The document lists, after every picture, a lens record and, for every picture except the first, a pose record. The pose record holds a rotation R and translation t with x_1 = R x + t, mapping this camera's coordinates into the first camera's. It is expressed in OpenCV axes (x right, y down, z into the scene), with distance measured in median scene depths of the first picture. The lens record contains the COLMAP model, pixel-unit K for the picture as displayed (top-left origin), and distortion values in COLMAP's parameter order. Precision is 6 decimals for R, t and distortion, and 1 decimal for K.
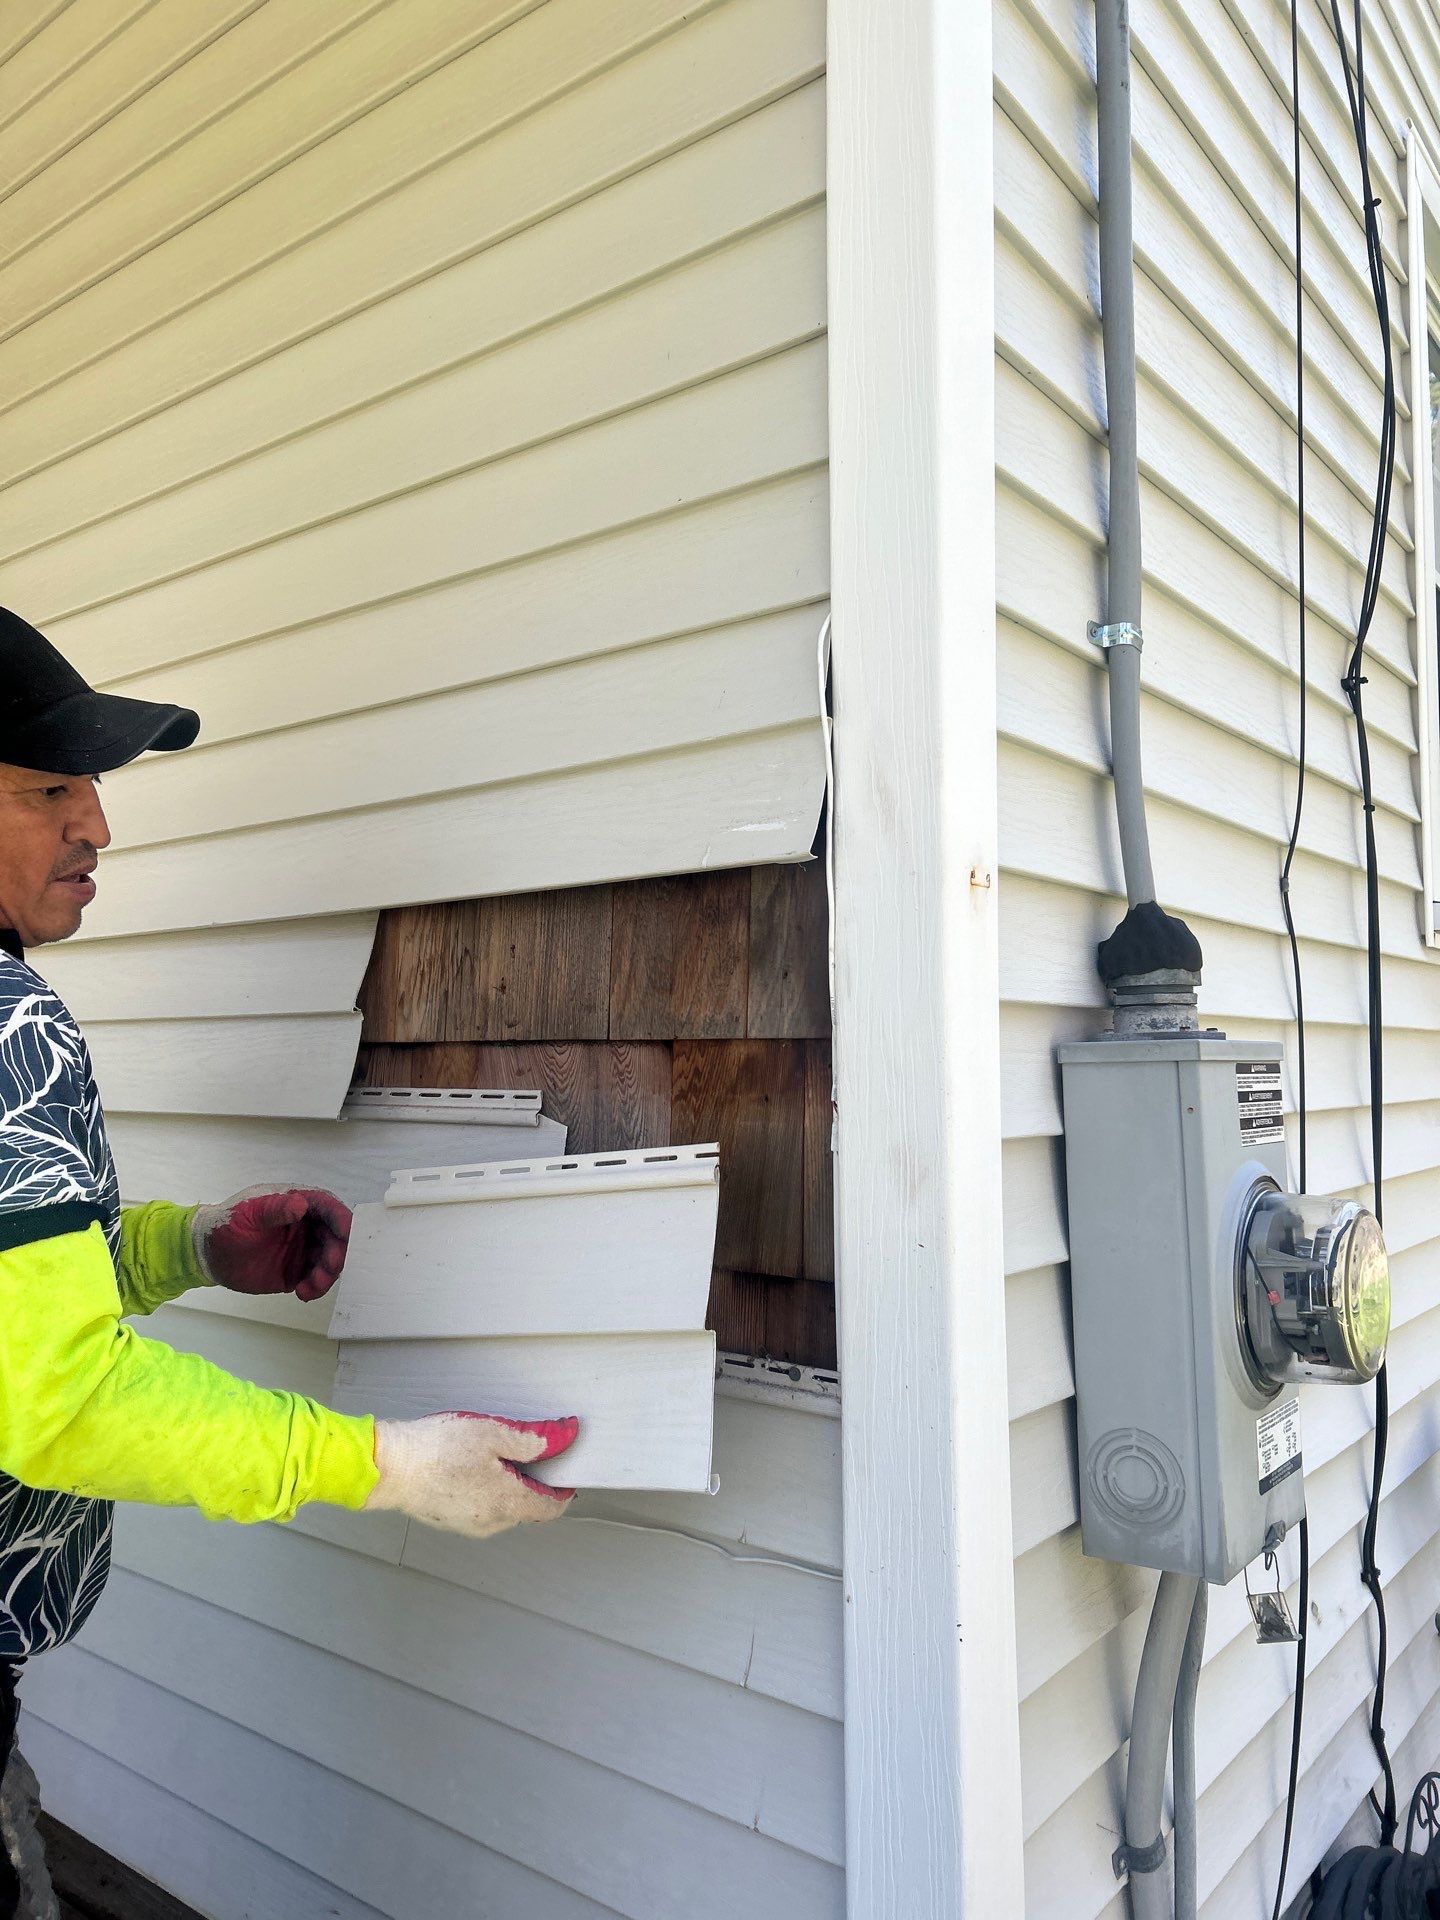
lens RADIAL K [[1403.2, 0, 722.0], [0, 1403.2, 981.9], [0, 0, 1]] dist [0.039305, -0.044392]
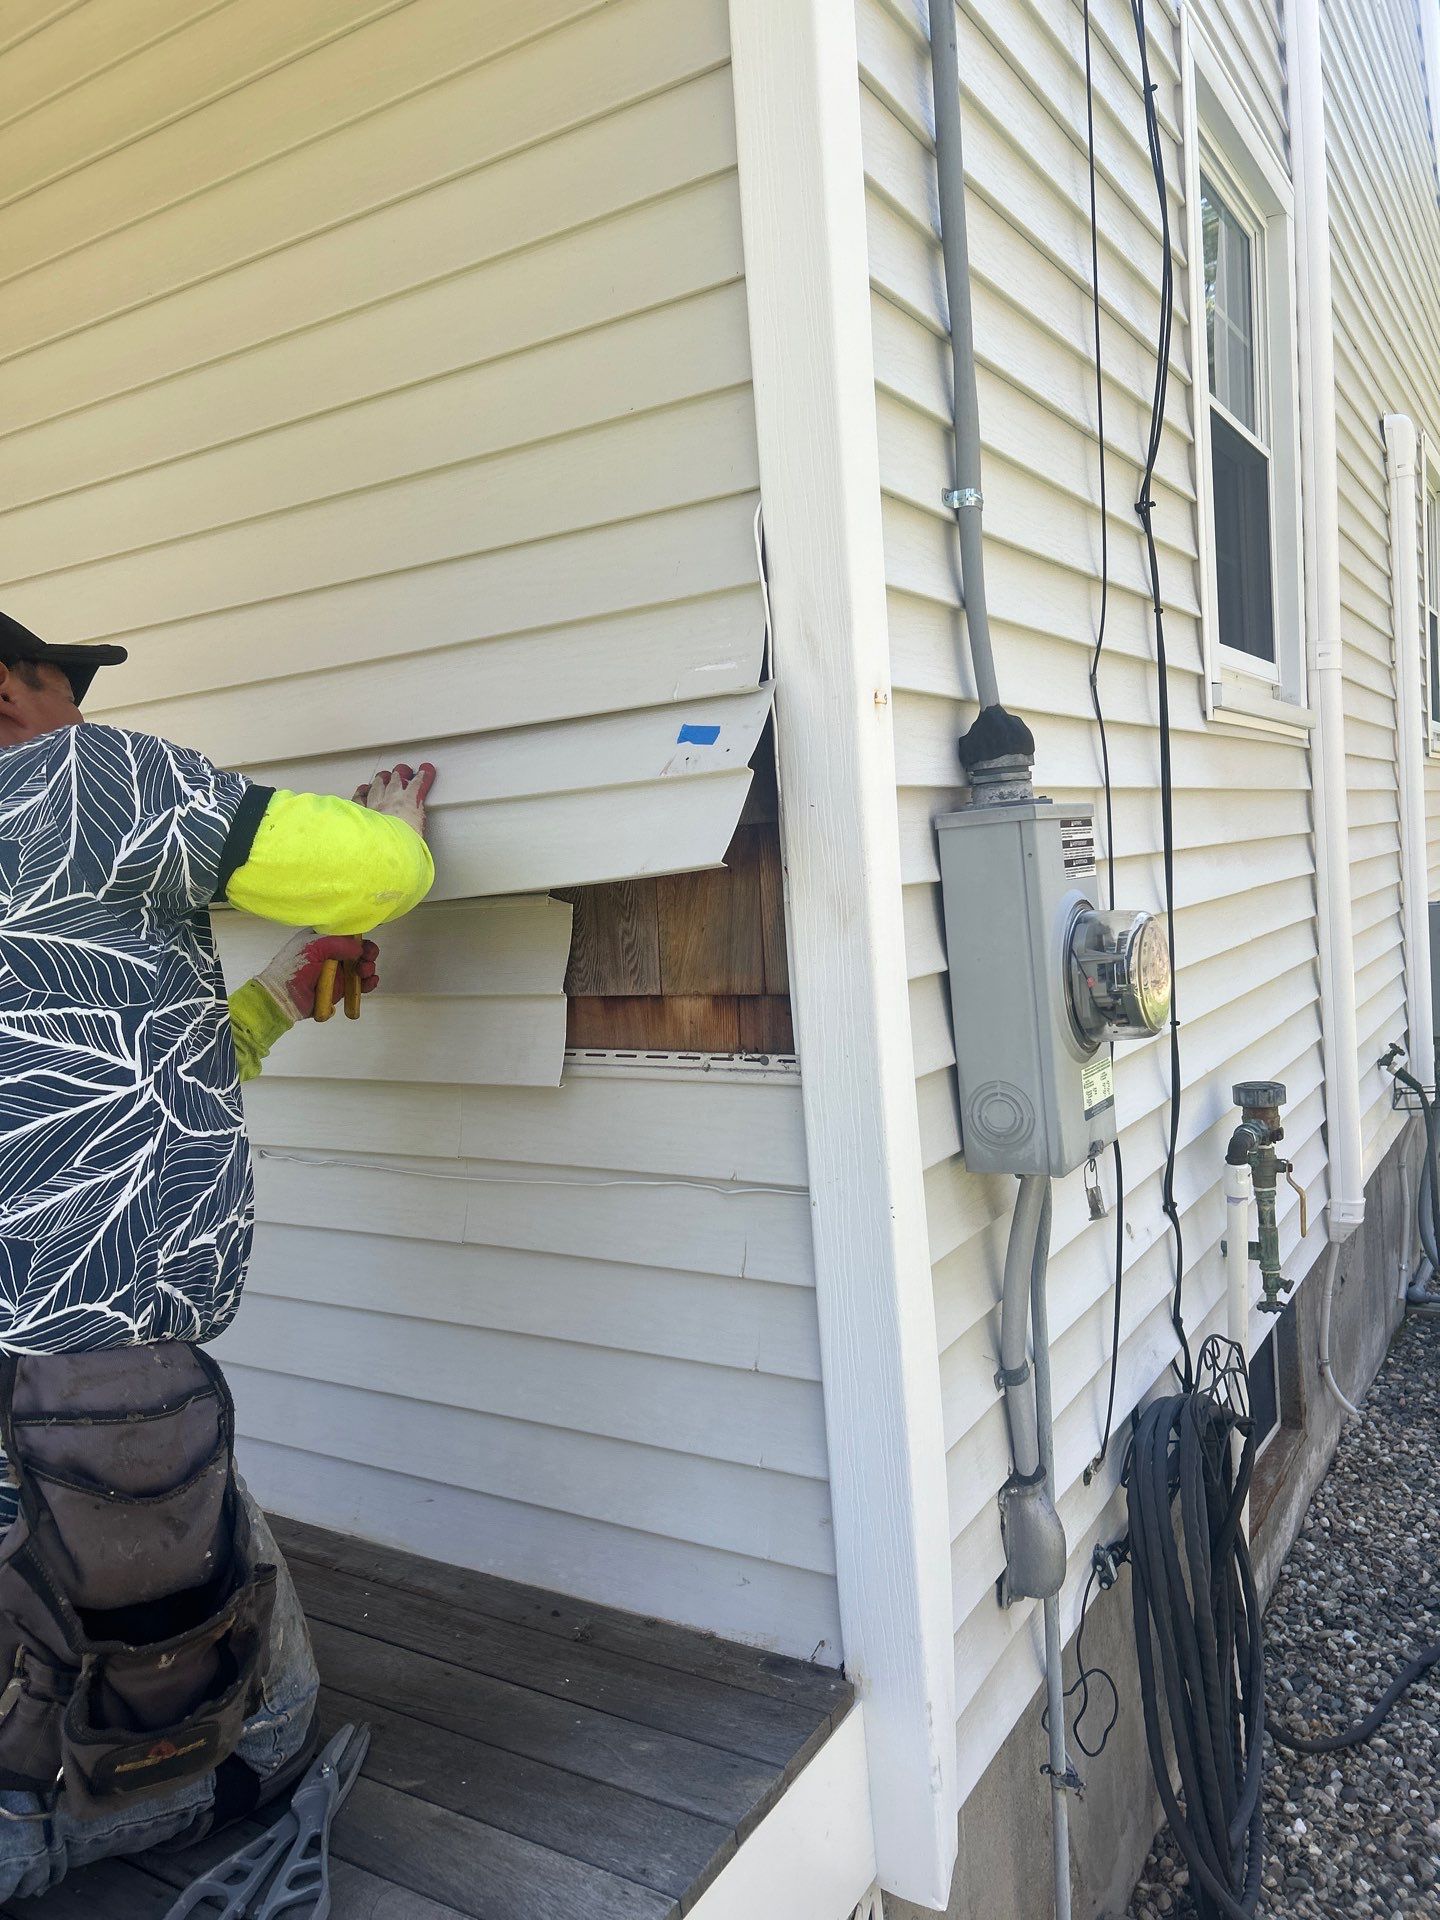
lens RADIAL K [[1399.9, 0, 720.0], [0, 1399.9, 960.0], [0, 0, 1]] dist [0.046326, -0.053535]
pose [[0.991402, -0.075267, 0.107038, -0.116678], [0.061259, 0.989801, 0.128617, -0.003984], [-0.115627, -0.120954, 0.985901, -0.314399]]
